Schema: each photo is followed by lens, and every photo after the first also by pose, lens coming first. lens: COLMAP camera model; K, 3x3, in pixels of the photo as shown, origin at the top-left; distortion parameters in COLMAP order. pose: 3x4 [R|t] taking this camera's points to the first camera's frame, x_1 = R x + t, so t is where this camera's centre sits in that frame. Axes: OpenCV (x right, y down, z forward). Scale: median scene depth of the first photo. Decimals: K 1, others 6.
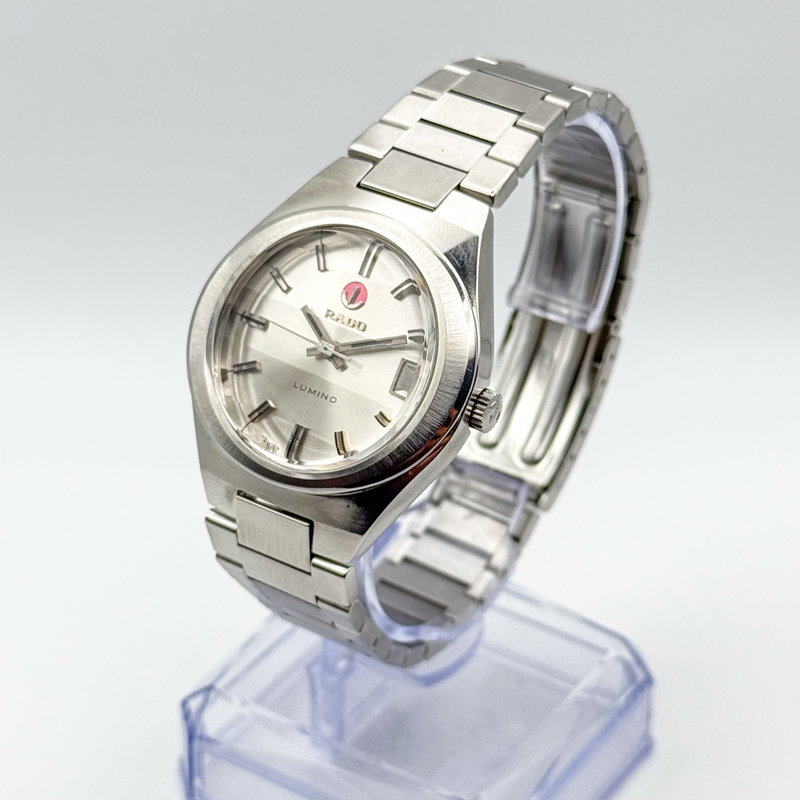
lens RADIAL K [[2306.2, 0, 400.0], [0, 2306.2, 400.0], [0, 0, 1]] dist [0.109090, 1.118827]
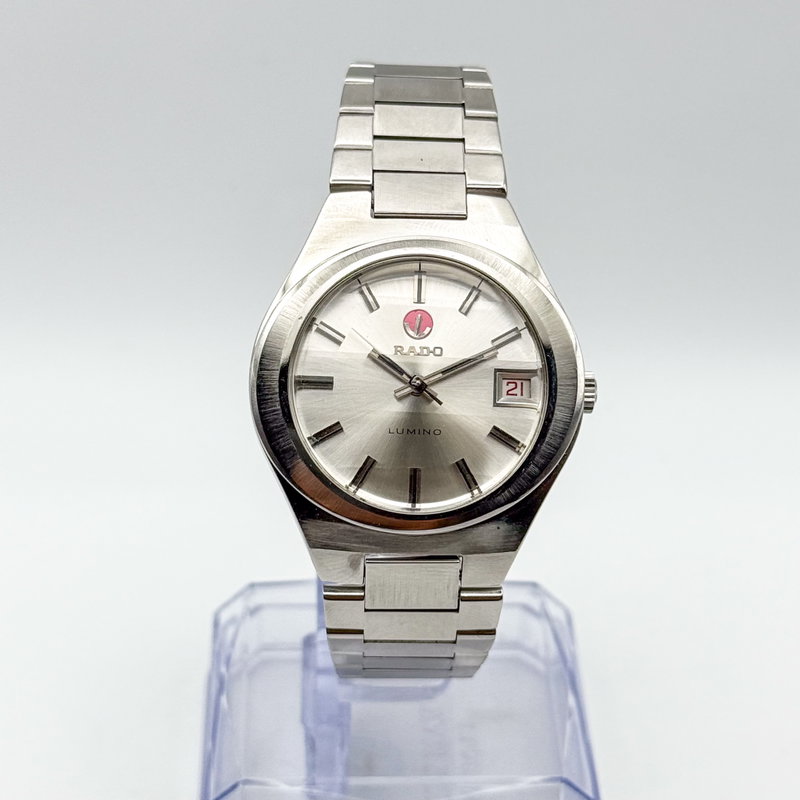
lens RADIAL K [[2306.2, 0, 400.0], [0, 2306.2, 400.0], [0, 0, 1]] dist [0.109090, 1.118827]
pose [[0.829544, -0.309254, 0.464994, -0.480116], [0.299251, 0.949188, 0.097419, -0.110032], [-0.471494, 0.058337, 0.879938, 0.146052]]
